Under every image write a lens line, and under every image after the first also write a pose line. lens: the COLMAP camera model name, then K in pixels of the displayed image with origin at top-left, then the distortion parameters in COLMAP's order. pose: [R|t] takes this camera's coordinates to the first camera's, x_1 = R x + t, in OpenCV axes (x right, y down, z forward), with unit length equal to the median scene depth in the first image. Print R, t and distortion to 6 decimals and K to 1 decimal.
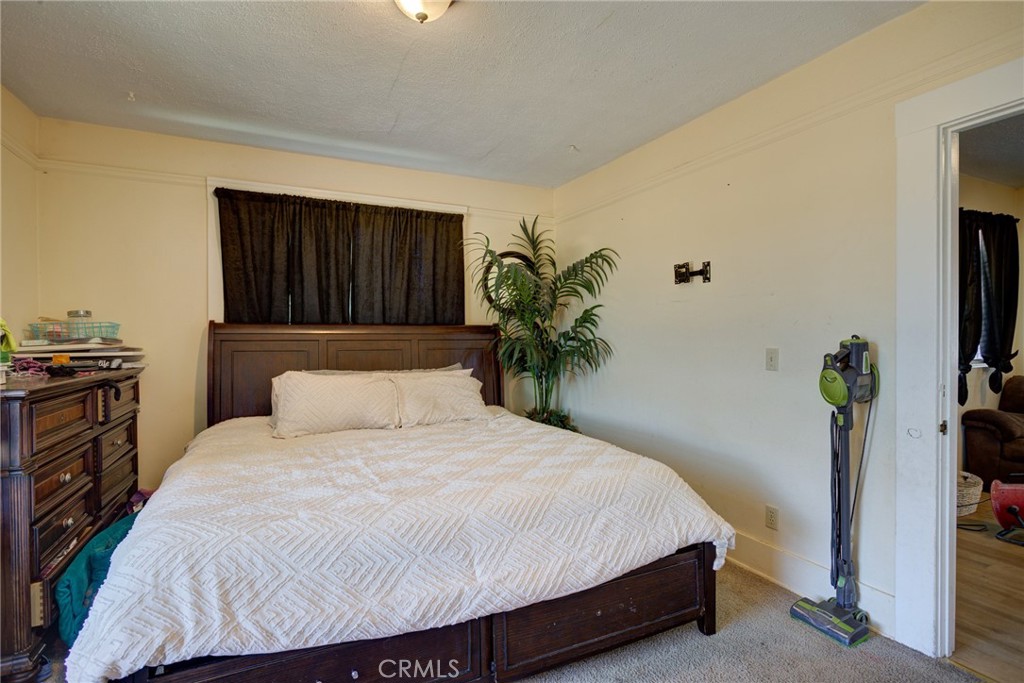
lens RADIAL K [[501.9, 0, 512.5], [0, 501.9, 341.1], [0, 0, 1]] dist [-0.016856, 0.003804]
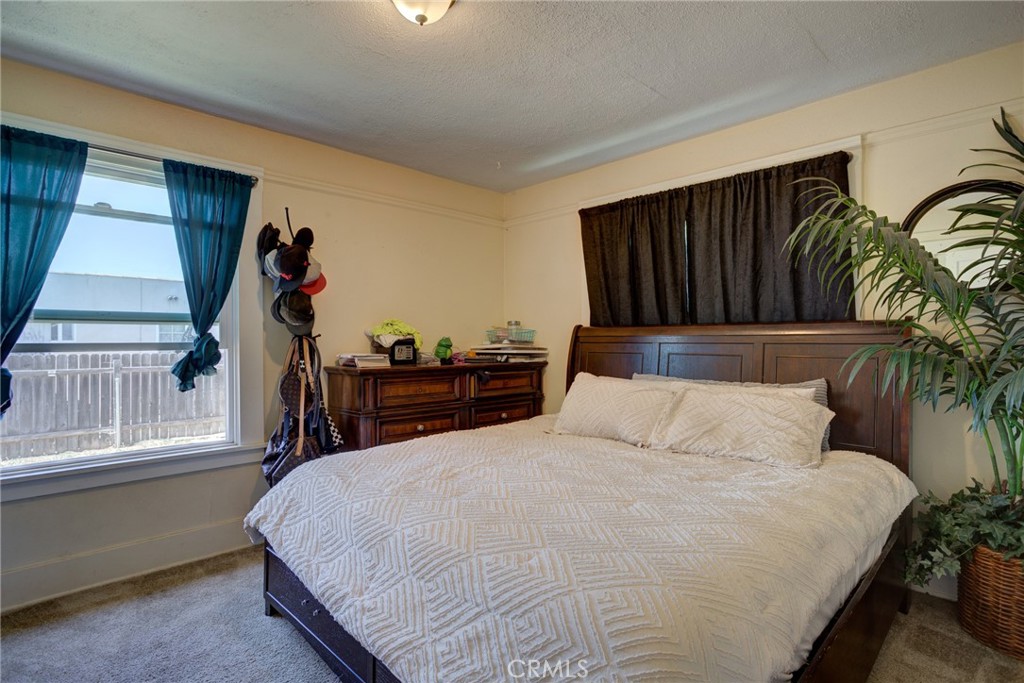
lens RADIAL K [[501.9, 0, 508.4], [0, 501.9, 338.2], [0, 0, 1]] dist [-0.016856, 0.003804]
pose [[0.321870, -0.000577, -0.946784, 0.427426], [-0.005736, 0.999980, -0.002560, -0.006409], [0.946767, 0.006255, 0.321860, 0.440781]]
